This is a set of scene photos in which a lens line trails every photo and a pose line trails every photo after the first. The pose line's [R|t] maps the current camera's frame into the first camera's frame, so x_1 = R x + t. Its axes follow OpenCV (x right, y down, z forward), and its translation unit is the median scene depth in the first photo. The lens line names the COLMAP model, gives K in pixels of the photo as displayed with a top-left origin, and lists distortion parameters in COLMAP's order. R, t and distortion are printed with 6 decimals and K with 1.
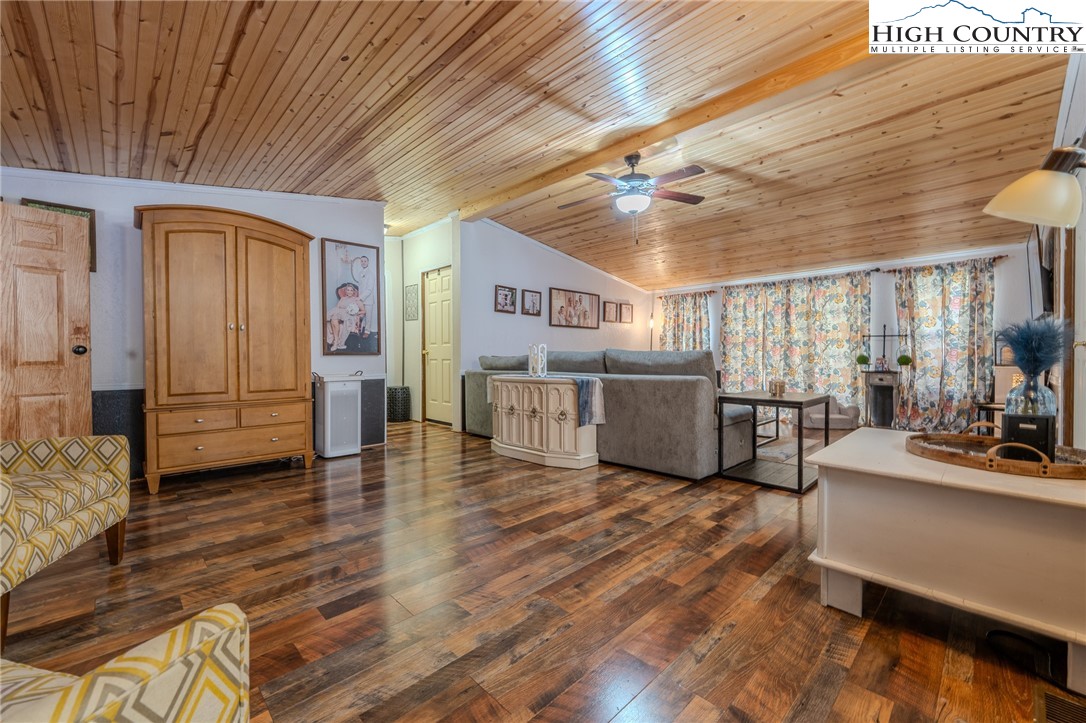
lens RADIAL K [[438.3, 0, 543.0], [0, 438.3, 361.5], [0, 0, 1]] dist [0.001153, -0.000594]
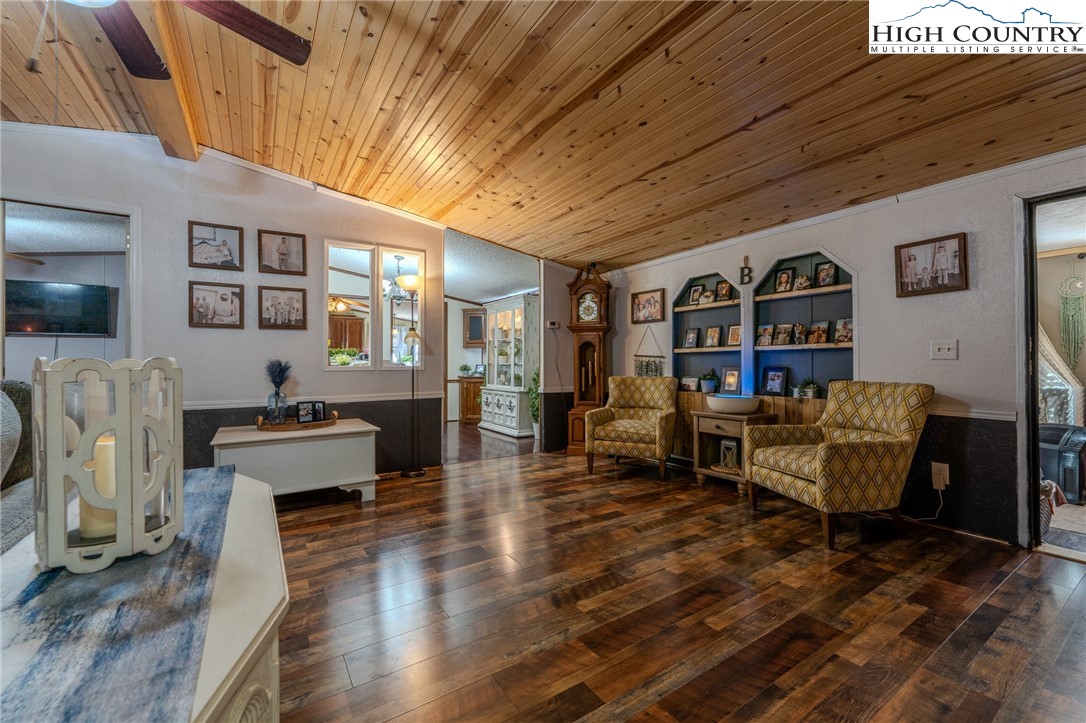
lens RADIAL K [[438.3, 0, 543.0], [0, 438.3, 361.5], [0, 0, 1]] dist [0.001153, -0.000594]
pose [[-0.981357, 0.010234, 0.191920, -0.385539], [0.012111, 0.999890, 0.008609, -0.068673], [-0.191811, 0.010773, -0.981373, 2.080325]]
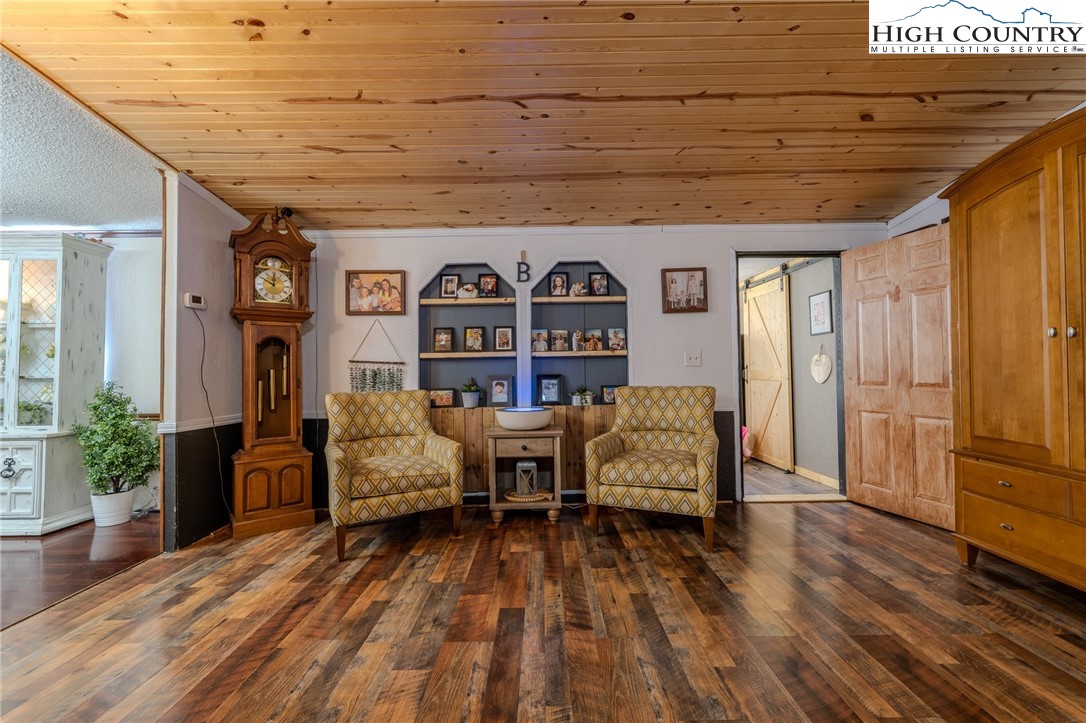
lens RADIAL K [[438.3, 0, 543.0], [0, 438.3, 361.5], [0, 0, 1]] dist [0.001153, -0.000594]
pose [[-0.694890, 0.003194, -0.719109, 0.209668], [0.006063, 0.999981, -0.001417, -0.067318], [0.719091, -0.005345, -0.694896, 1.353871]]
